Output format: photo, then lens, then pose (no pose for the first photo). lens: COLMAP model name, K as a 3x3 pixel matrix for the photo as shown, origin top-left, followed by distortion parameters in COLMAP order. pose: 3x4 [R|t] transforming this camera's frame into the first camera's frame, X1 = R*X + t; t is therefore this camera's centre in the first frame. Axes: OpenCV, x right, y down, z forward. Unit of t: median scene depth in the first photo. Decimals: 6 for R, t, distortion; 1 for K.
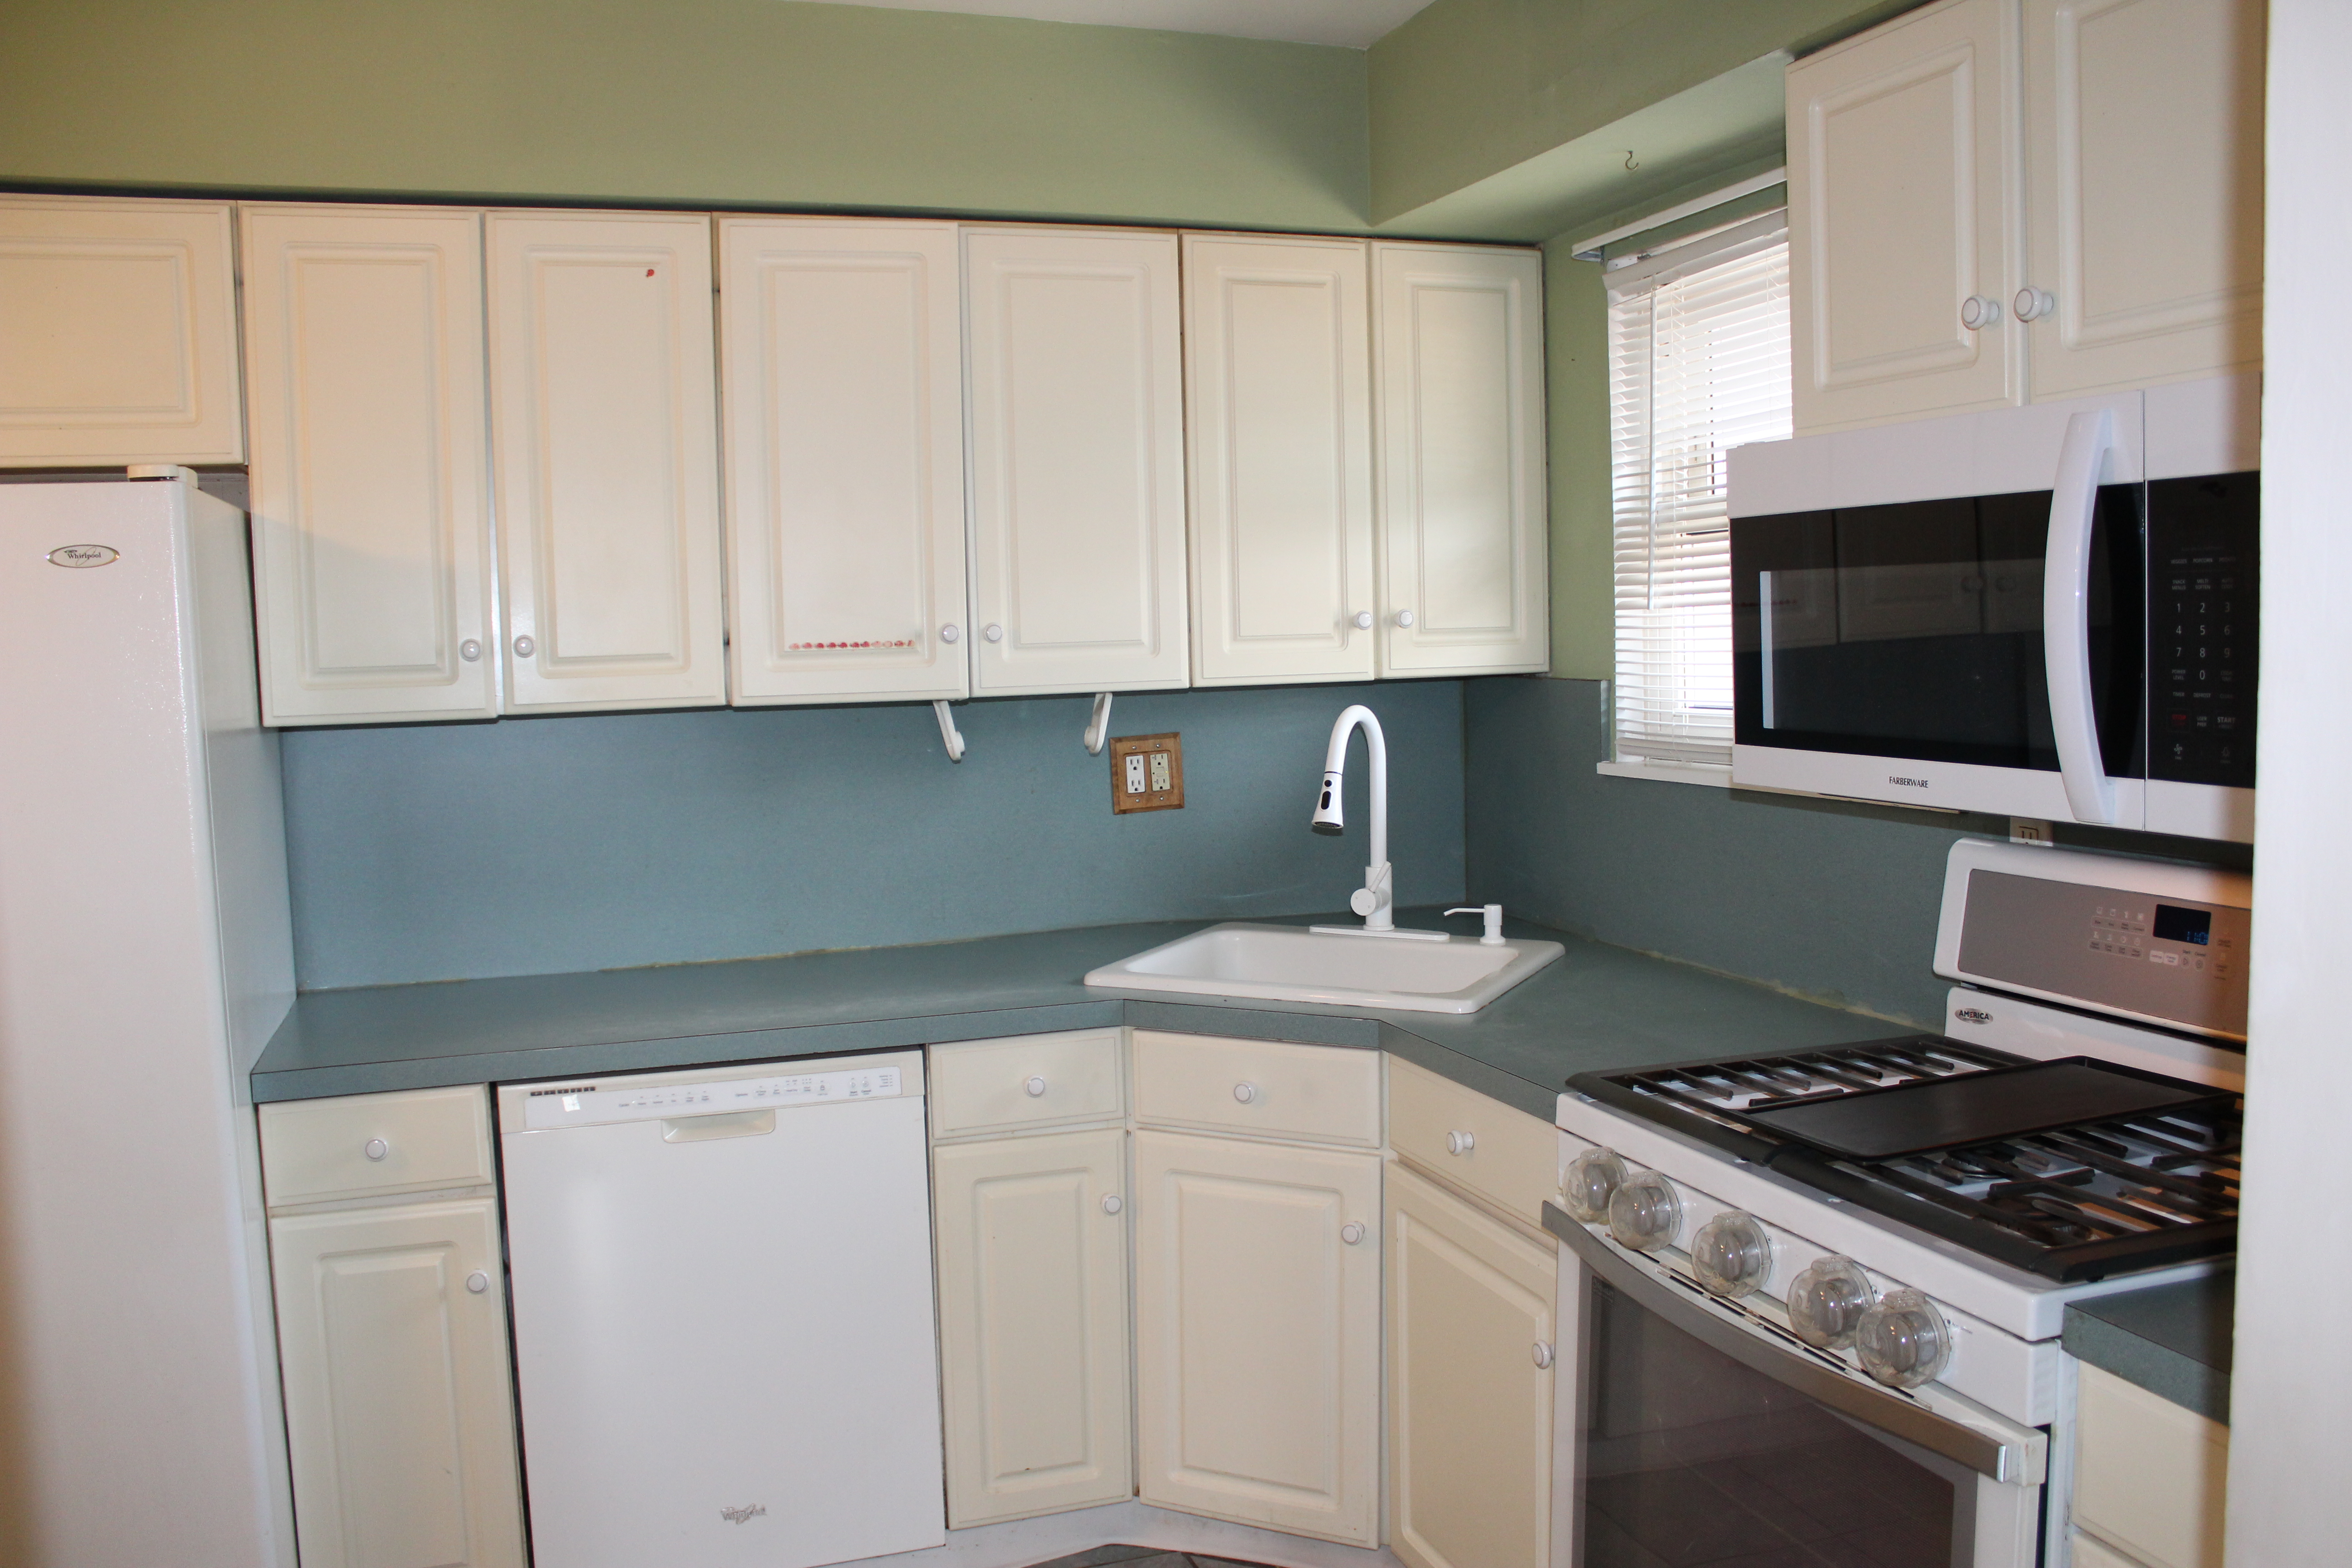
lens RADIAL K [[1929.6, 0, 1176.0], [0, 1929.6, 784.0], [0, 0, 1]] dist [-0.091621, 0.007966]
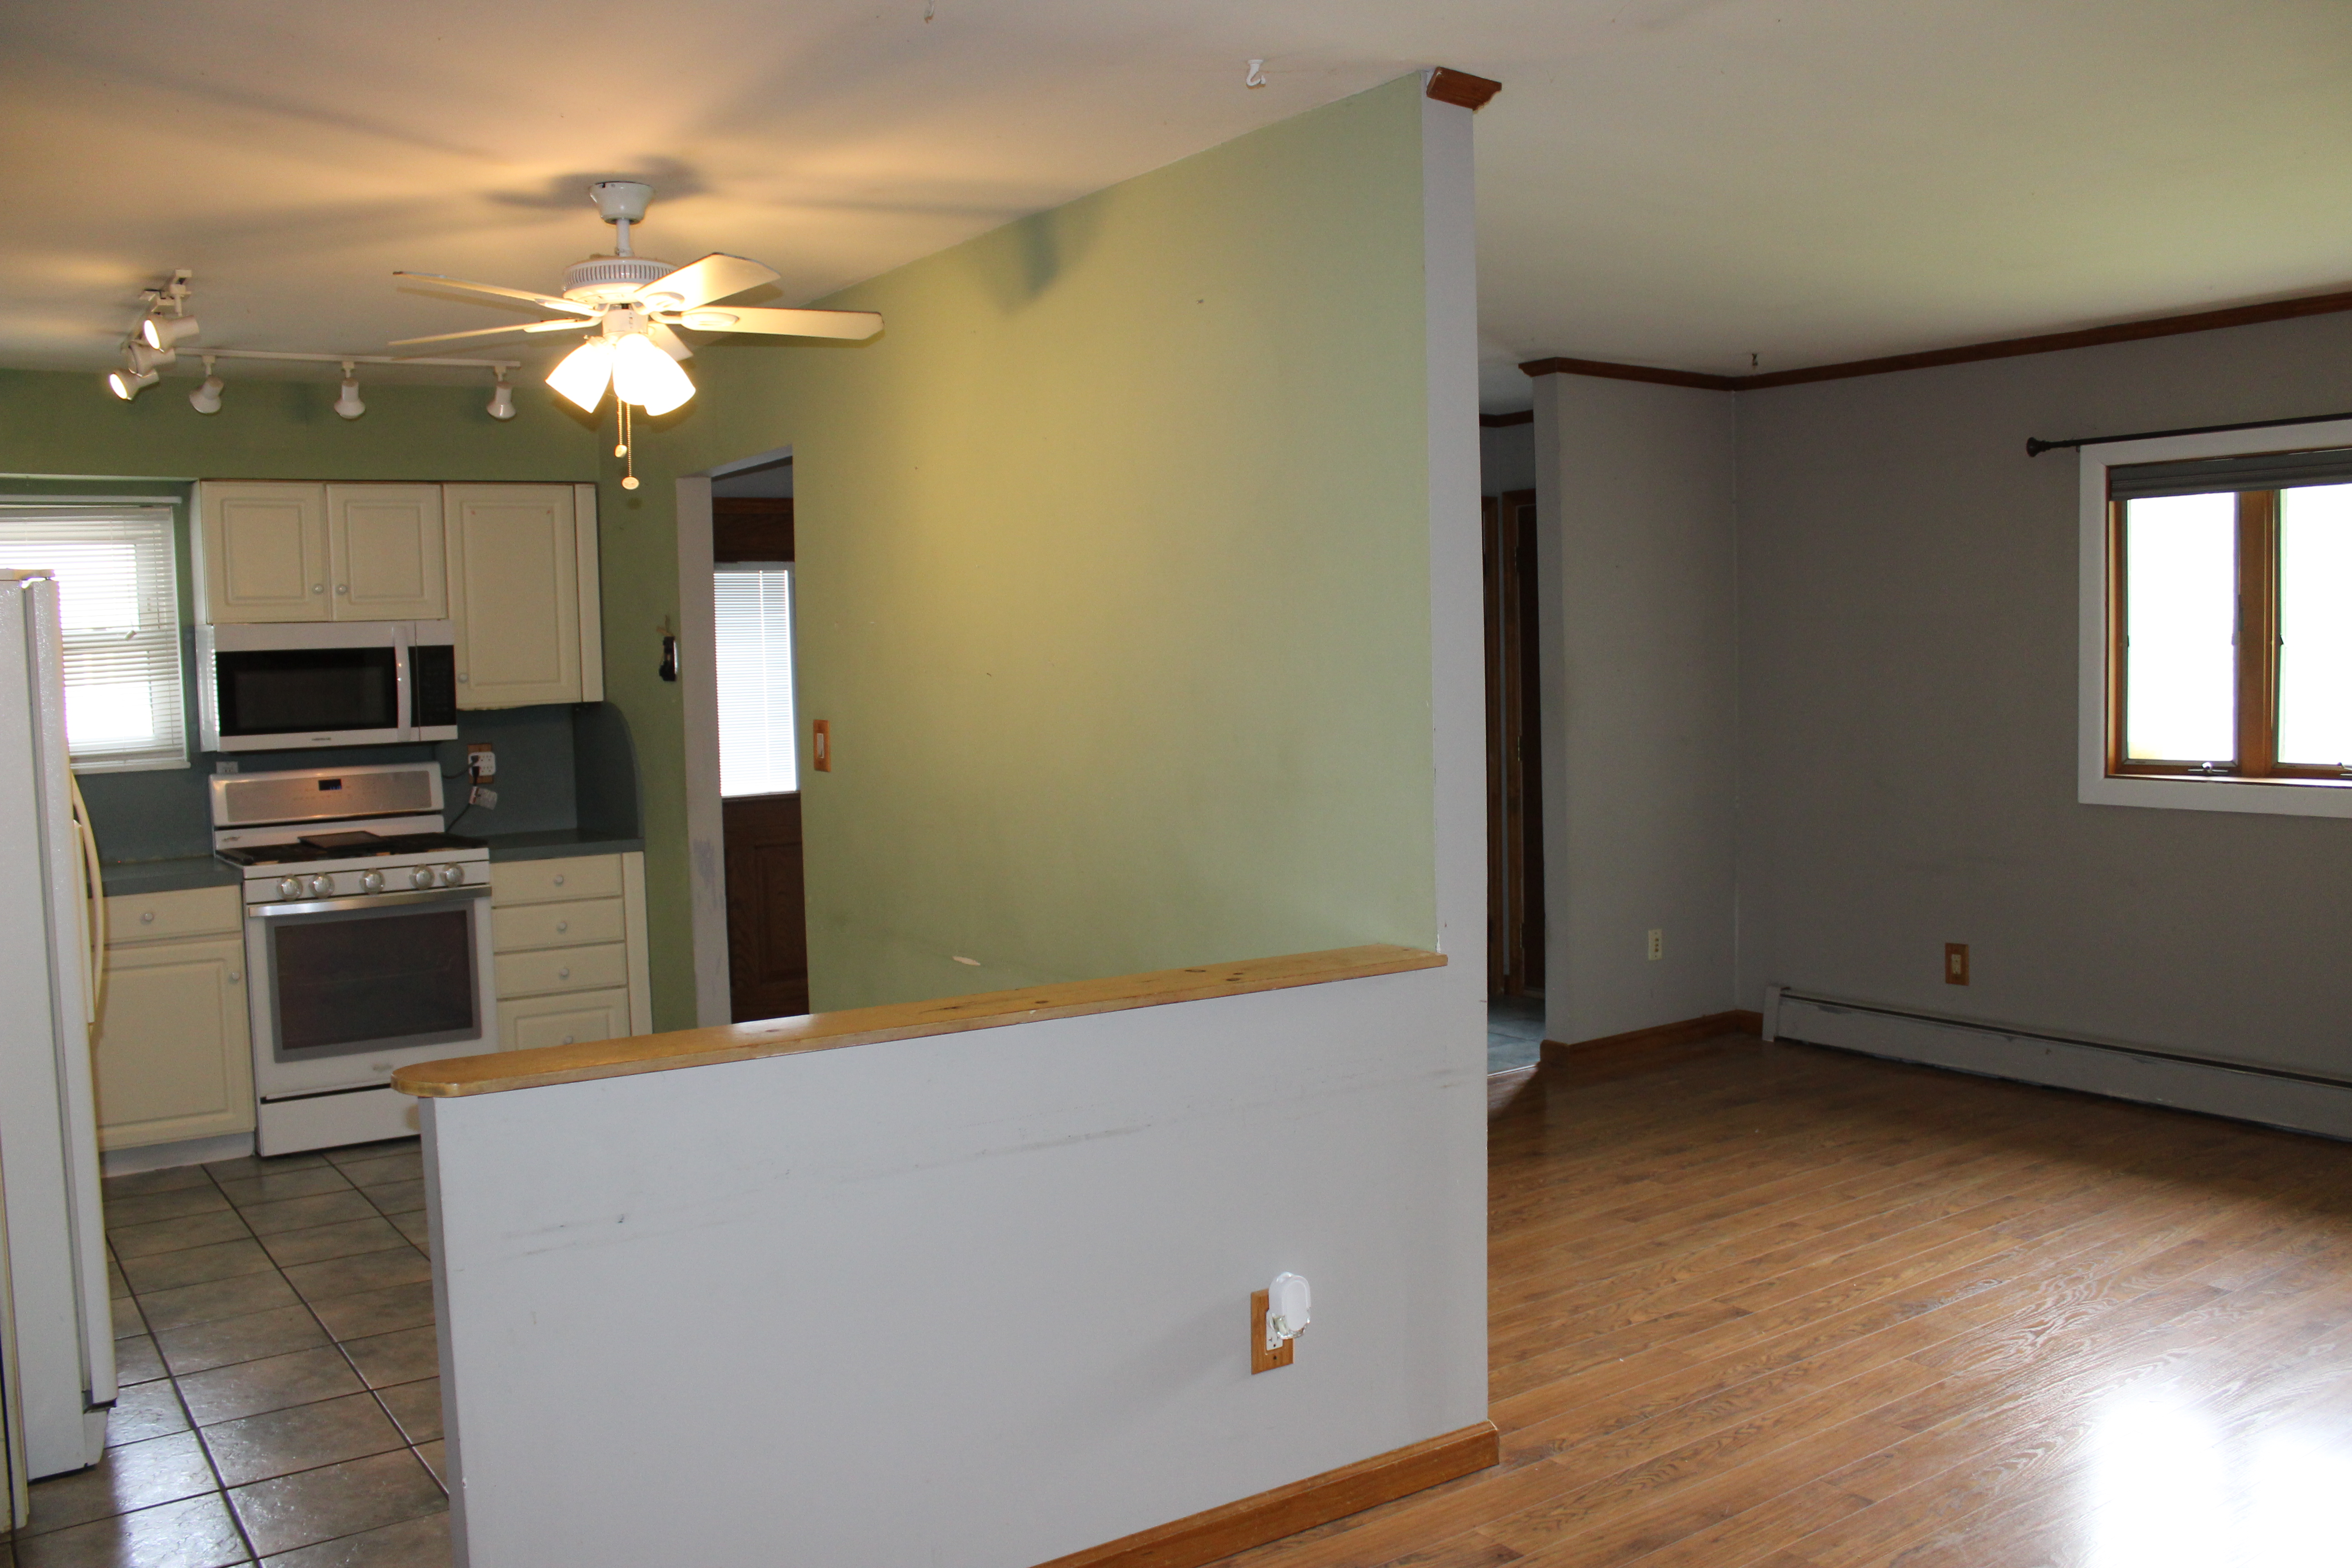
lens RADIAL K [[1929.6, 0, 1176.0], [0, 1929.6, 784.0], [0, 0, 1]] dist [-0.091621, 0.007966]
pose [[-0.271849, -0.034848, 0.961709, -2.619371], [0.115190, 0.990981, 0.068470, 0.018410], [-0.955421, 0.129393, -0.265383, 0.451067]]
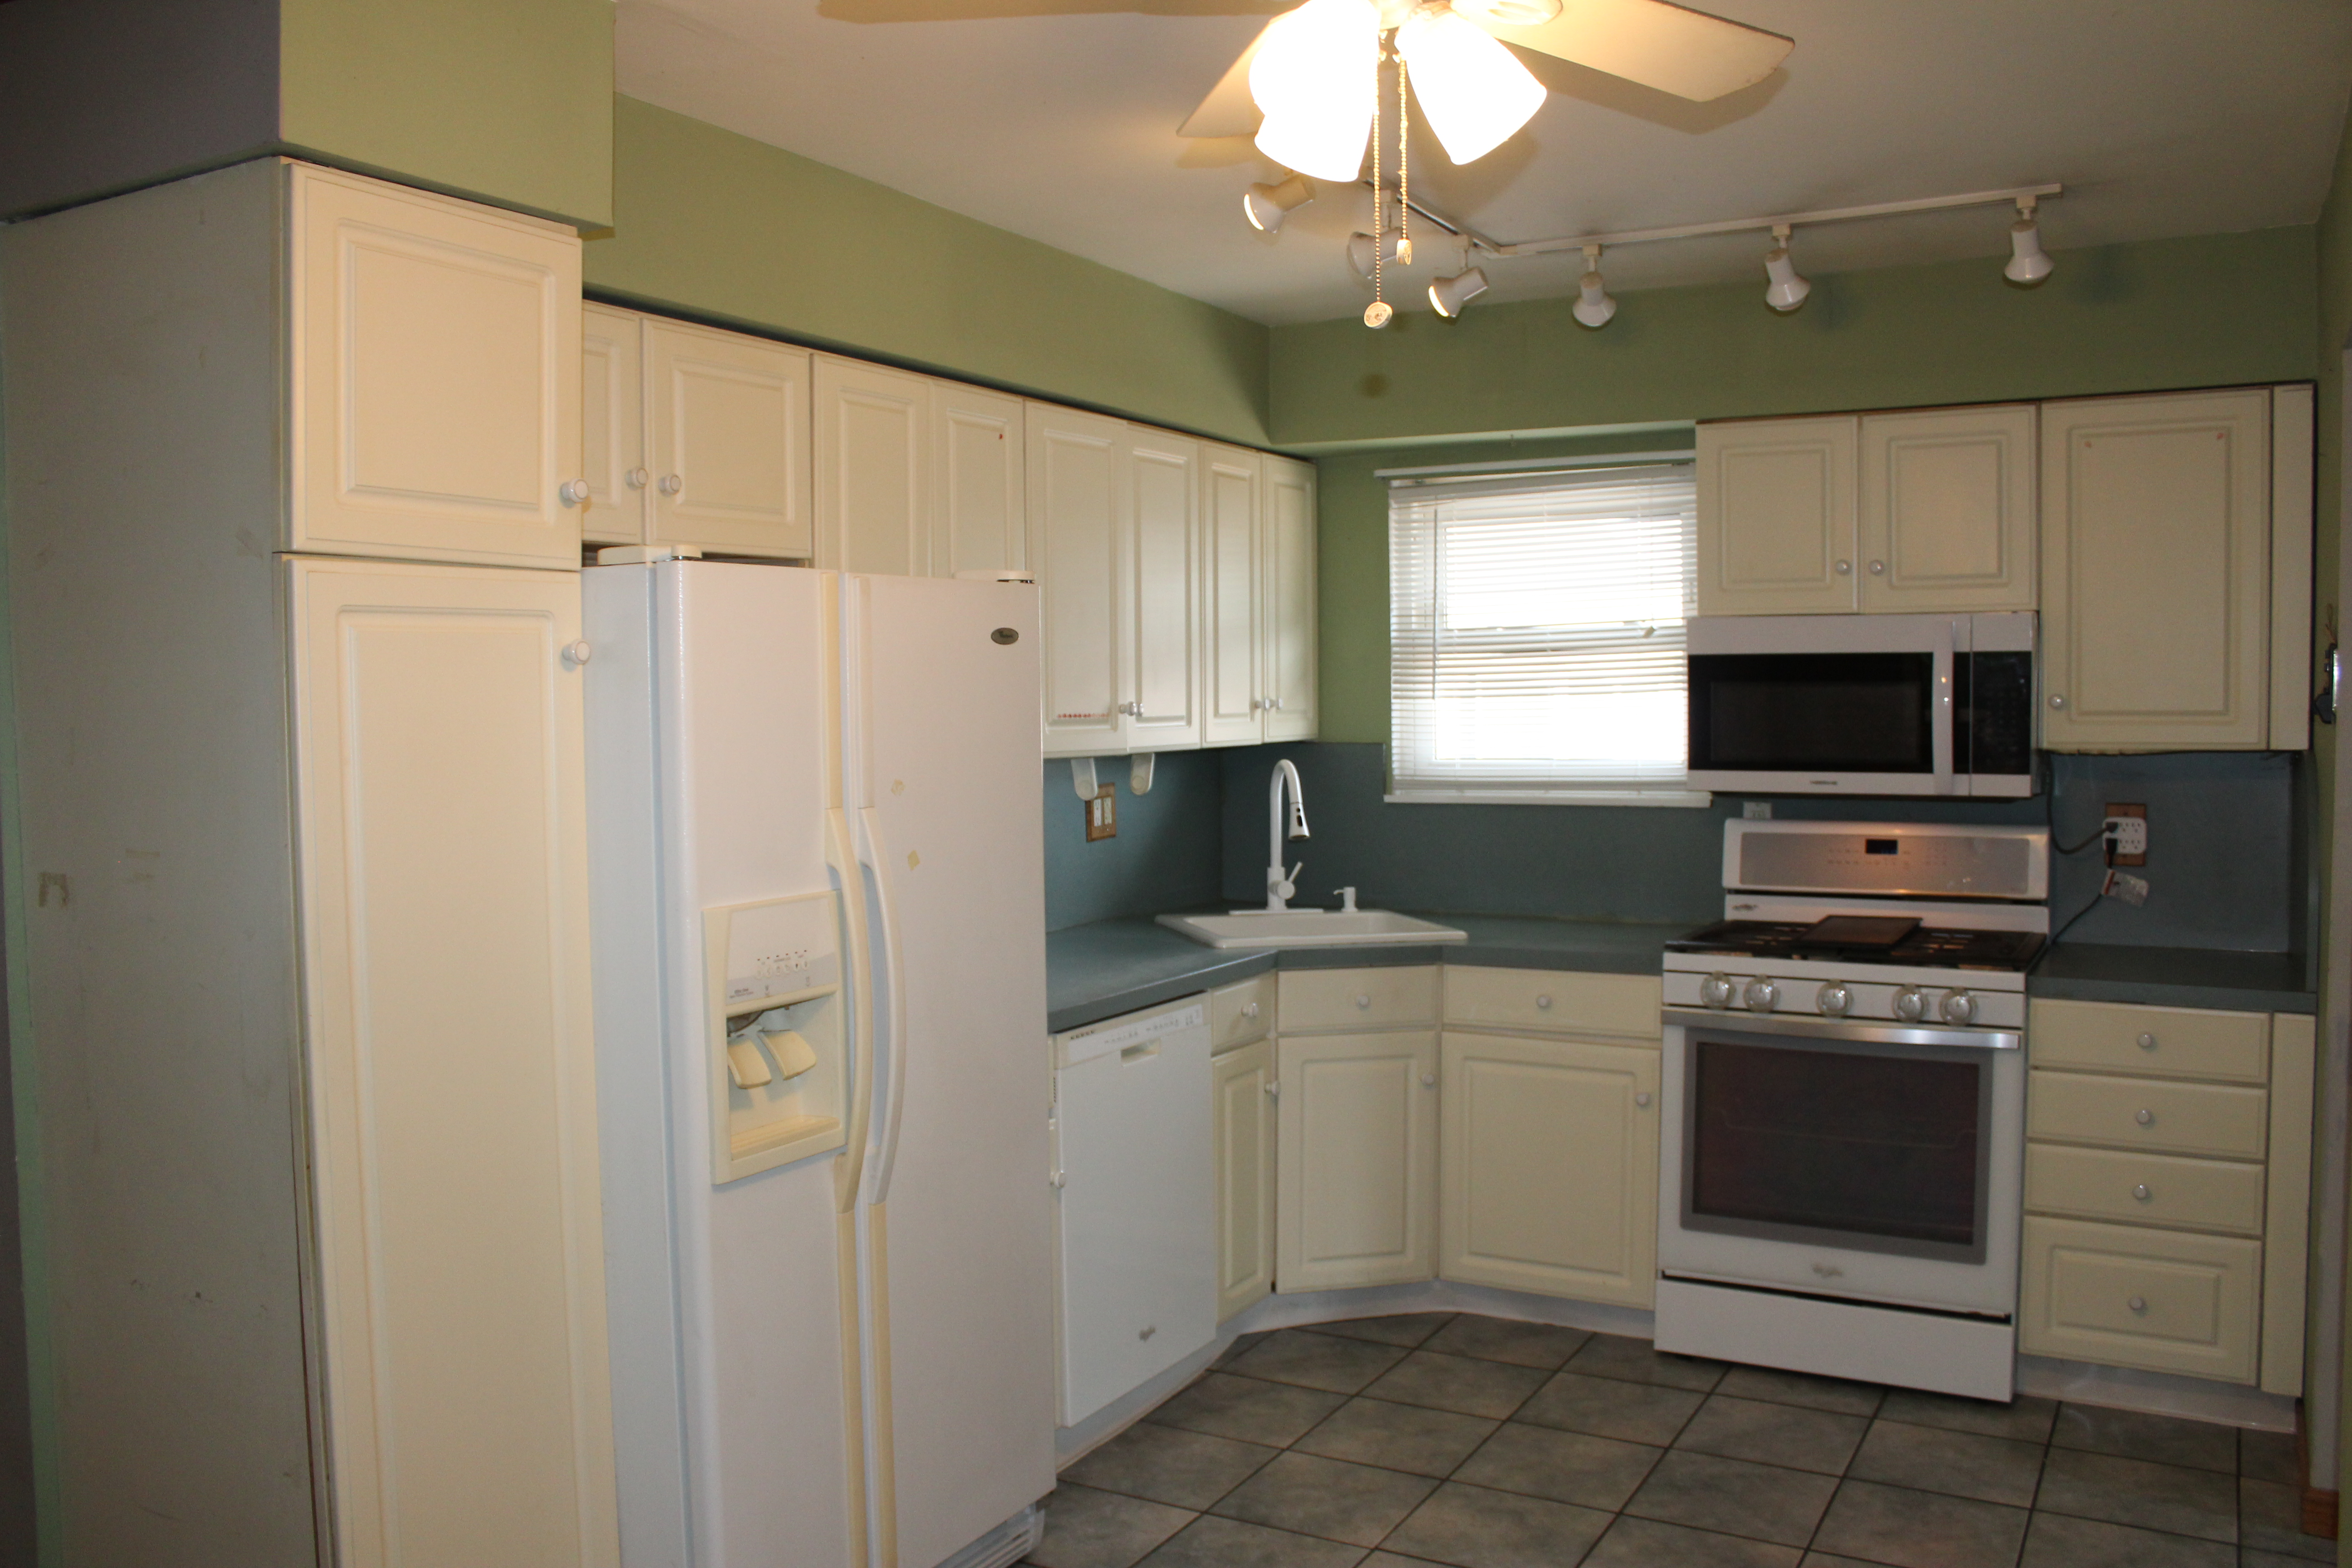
lens RADIAL K [[1929.6, 0, 1176.0], [0, 1929.6, 784.0], [0, 0, 1]] dist [-0.091621, 0.007966]
pose [[0.750913, -0.014417, 0.660244, -1.414128], [0.045104, 0.998547, -0.029494, 0.027695], [-0.658860, 0.051927, 0.750472, -0.117949]]
